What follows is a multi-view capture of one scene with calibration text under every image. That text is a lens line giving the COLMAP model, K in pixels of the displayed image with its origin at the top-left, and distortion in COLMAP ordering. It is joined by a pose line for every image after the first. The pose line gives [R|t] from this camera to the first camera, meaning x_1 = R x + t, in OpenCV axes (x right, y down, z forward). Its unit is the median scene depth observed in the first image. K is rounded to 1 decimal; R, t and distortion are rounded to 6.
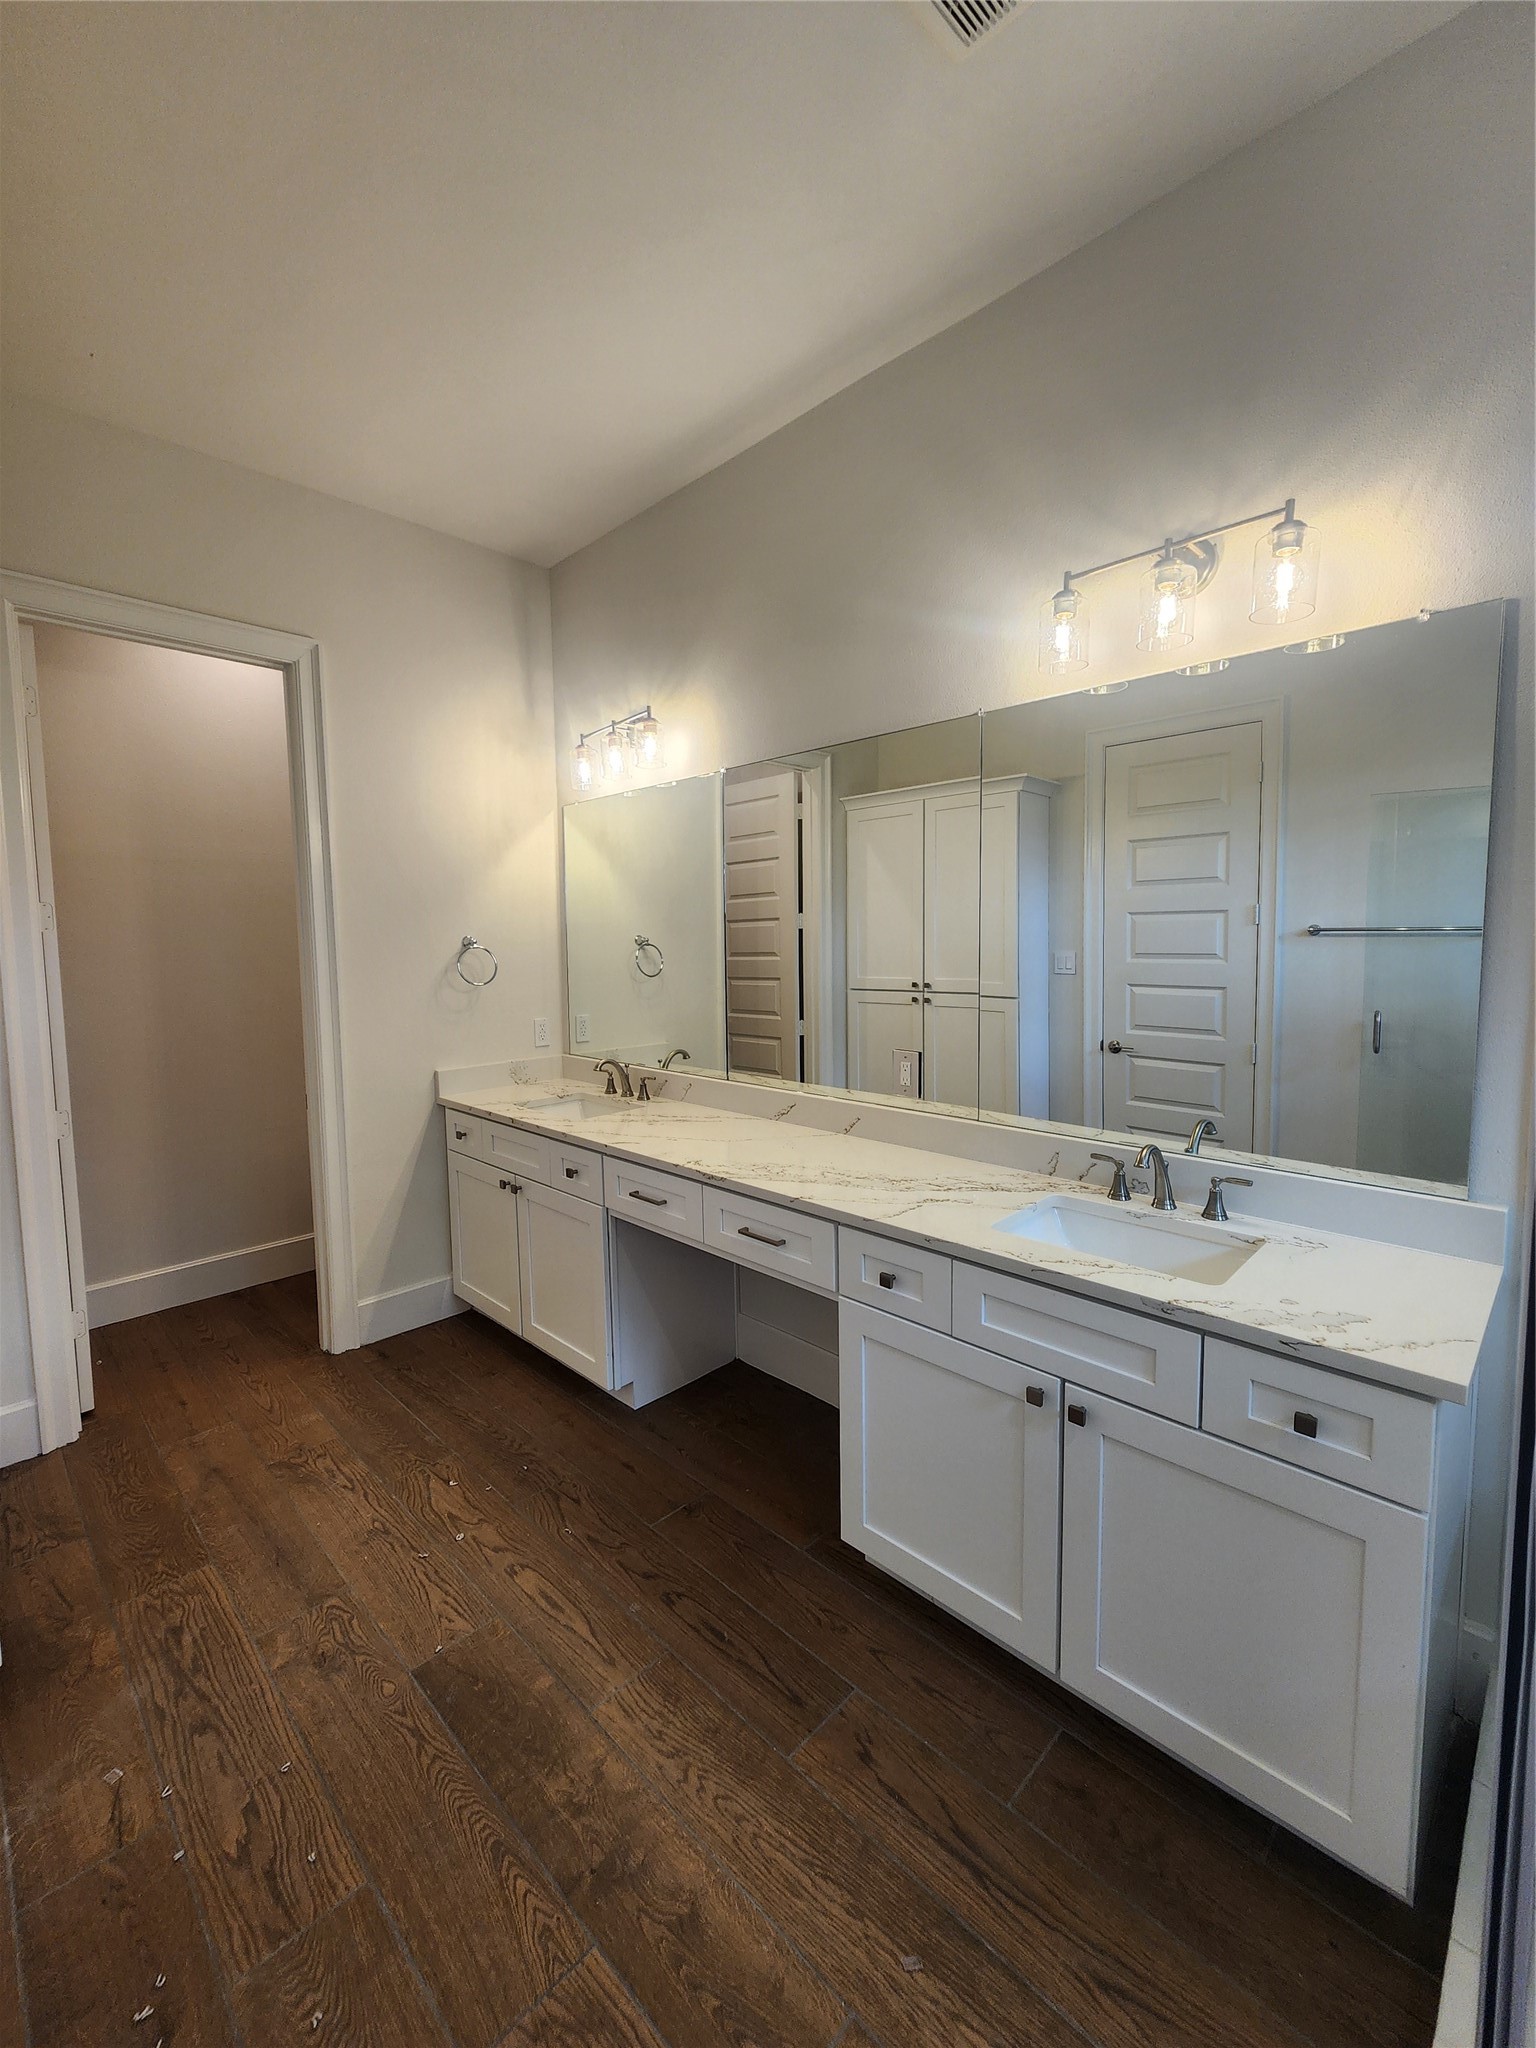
lens RADIAL K [[843.0, 0, 767.3], [0, 843.0, 1001.6], [0, 0, 1]] dist [0.000762, -0.000888]
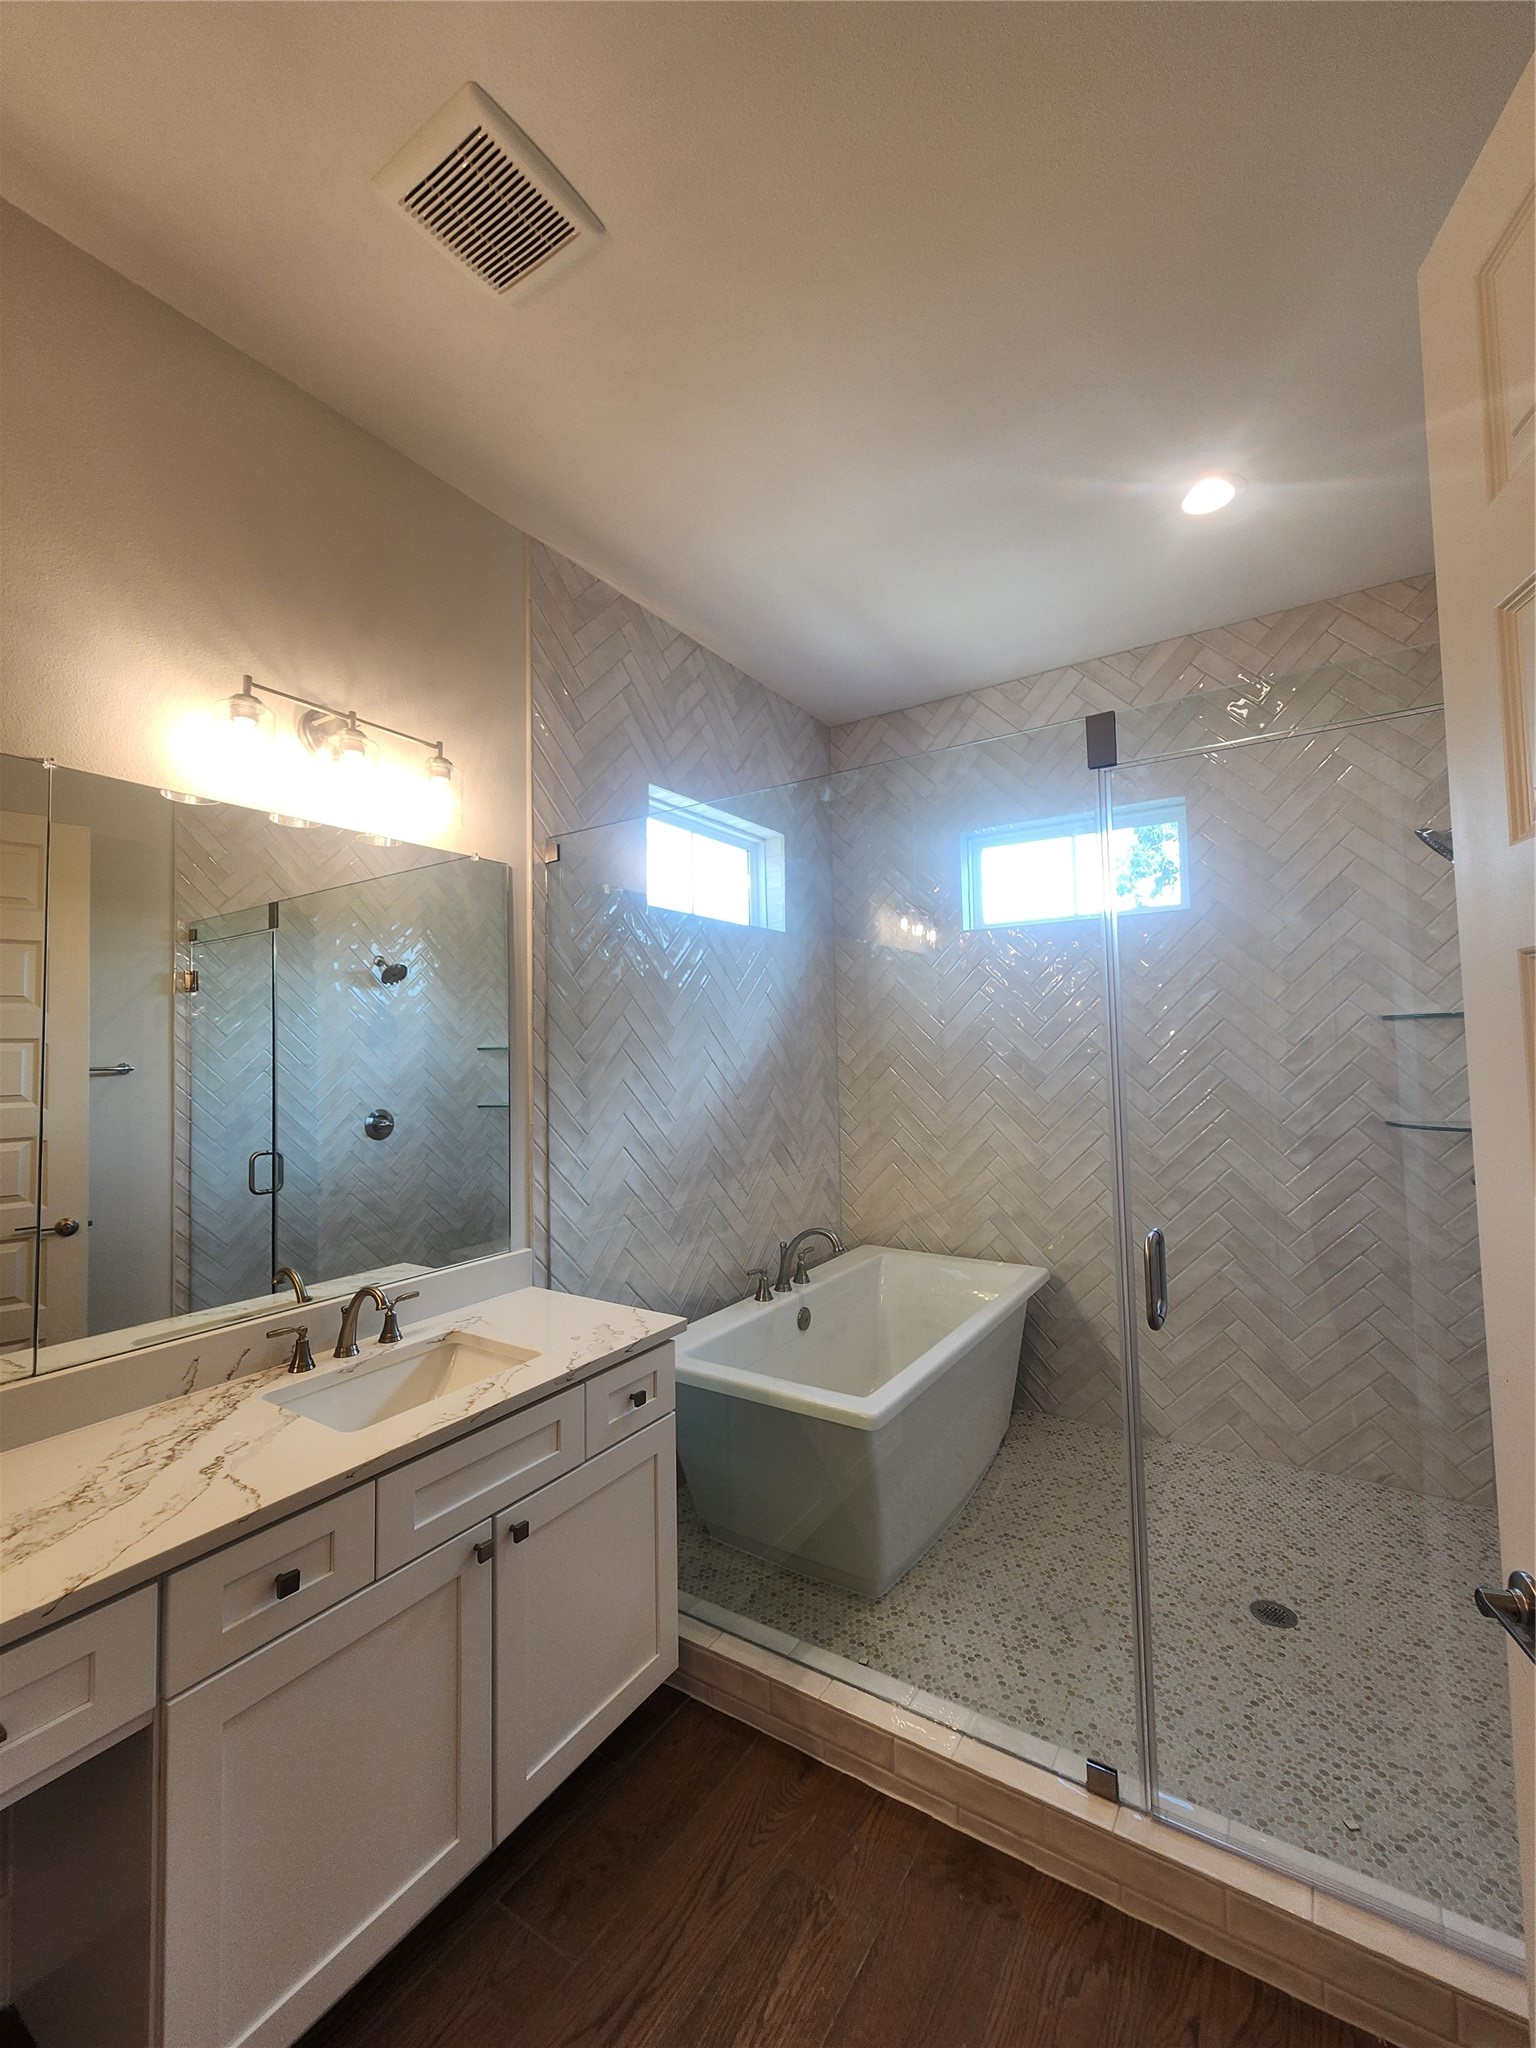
lens RADIAL K [[843.0, 0, 767.3], [0, 843.0, 1001.6], [0, 0, 1]] dist [0.000762, -0.000888]
pose [[-0.189946, 0.072098, 0.979144, -0.687222], [0.100772, 0.993464, -0.053604, -0.070883], [-0.976609, 0.088488, -0.195970, 0.756324]]
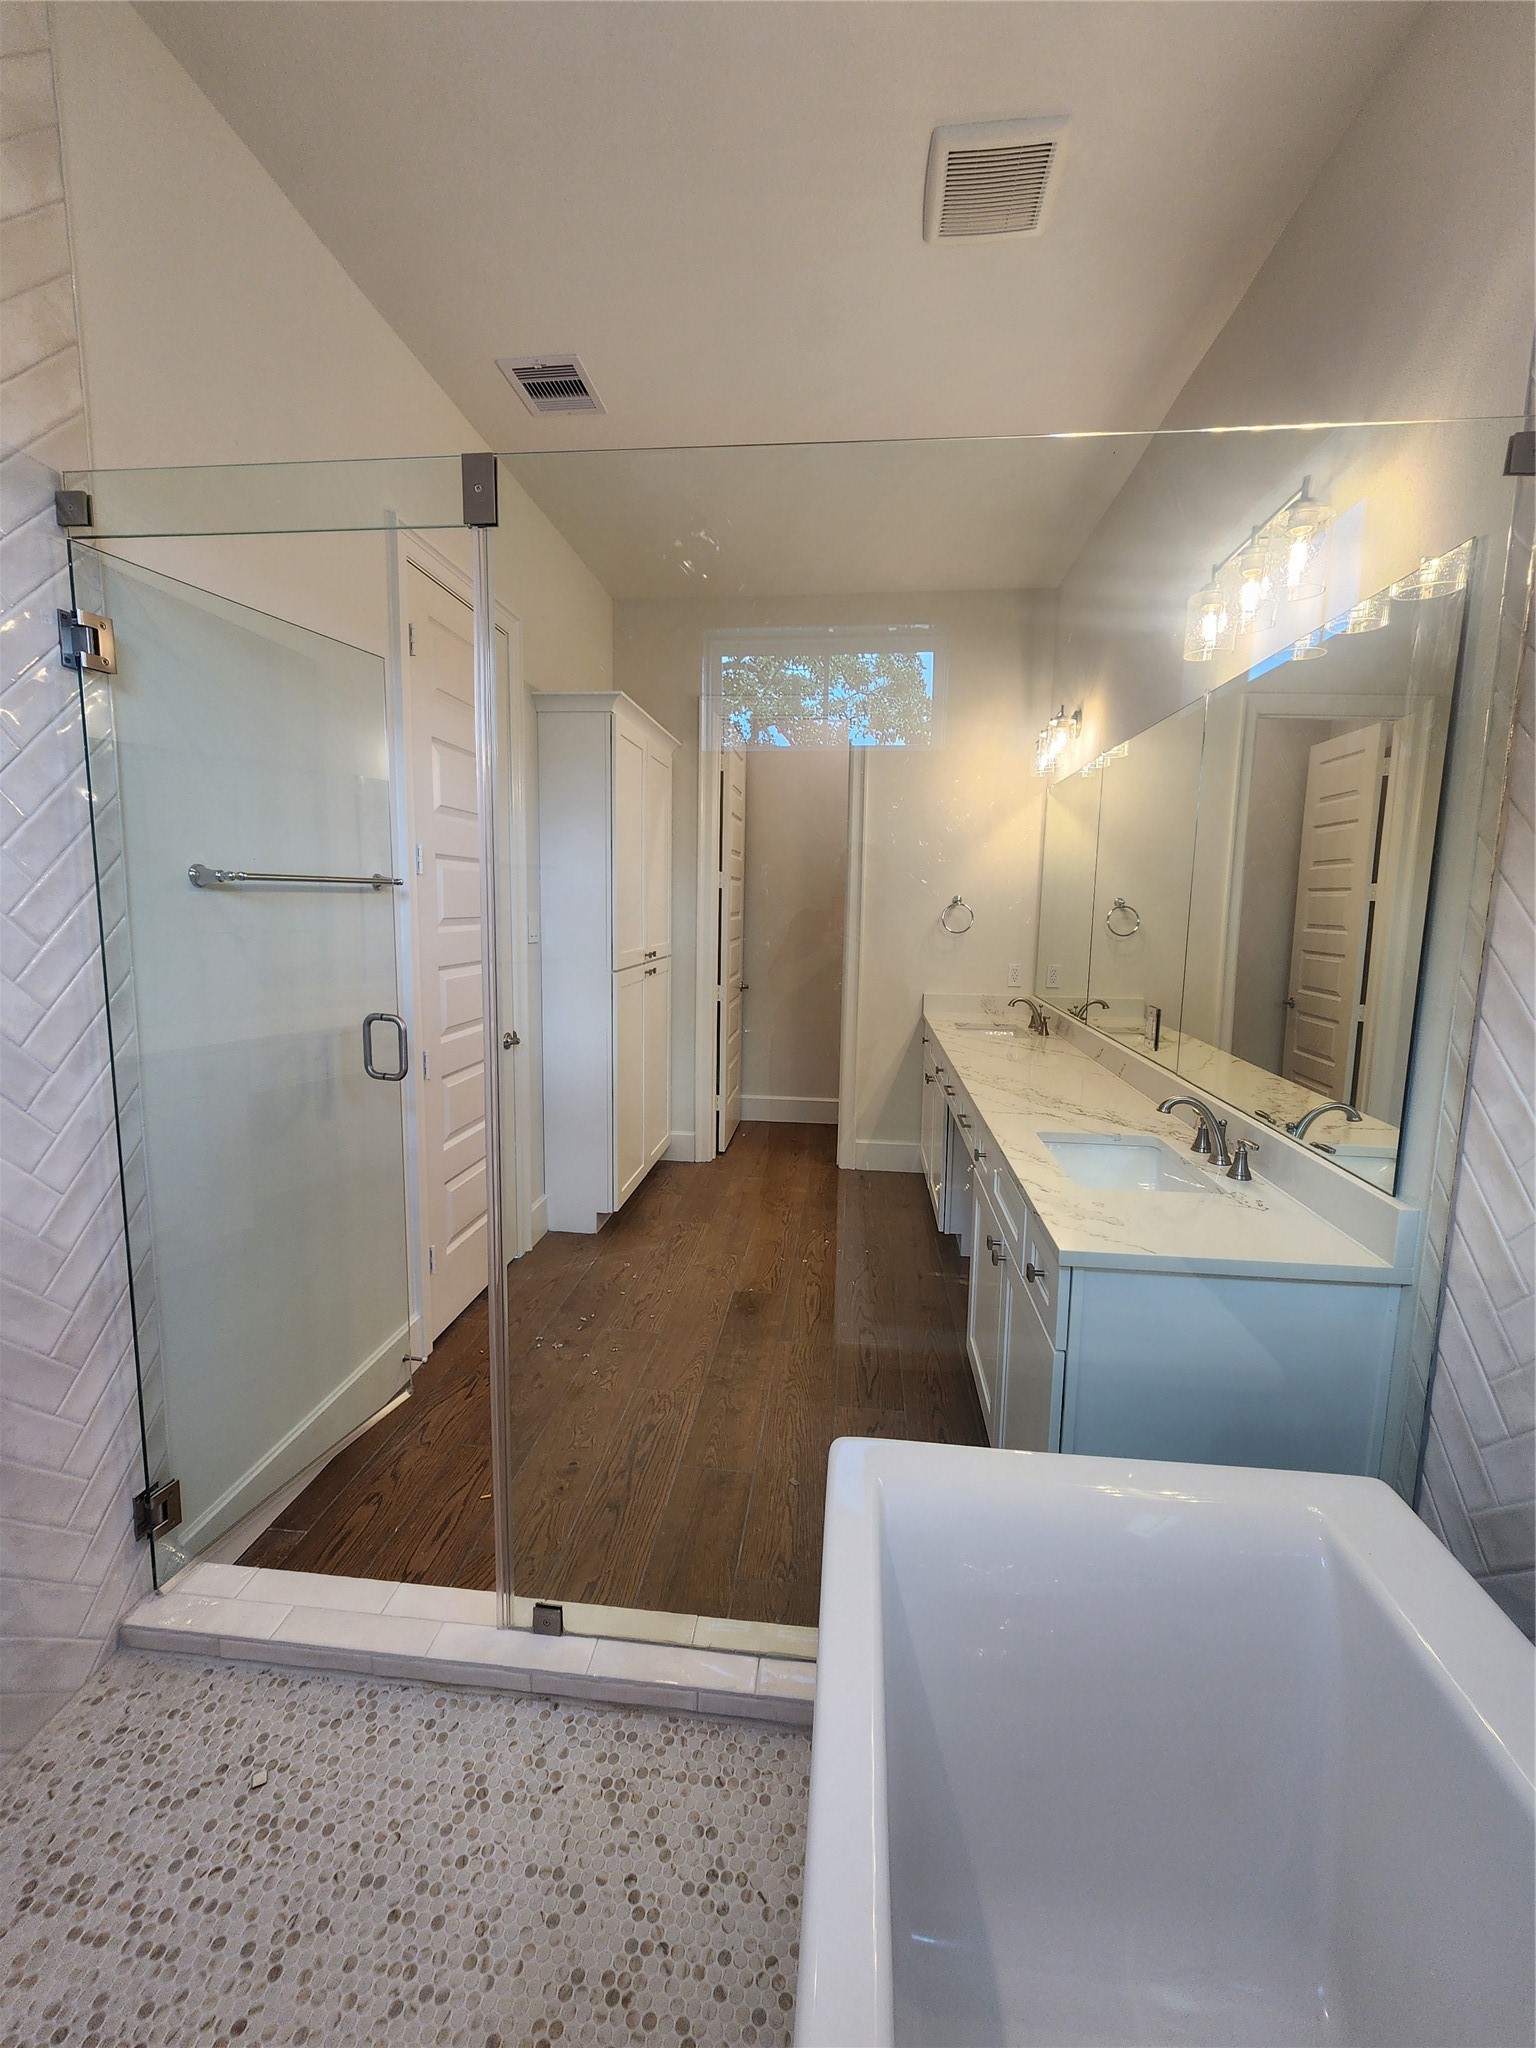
lens RADIAL K [[868.9, 0, 795.2], [0, 868.9, 1014.1], [0, 0, 1]] dist [-0.034914, -0.000285]
pose [[0.631301, 0.128280, -0.764855, 1.037877], [-0.088855, 0.991695, 0.092985, 0.005752], [0.770431, 0.009260, 0.637456, -0.111625]]
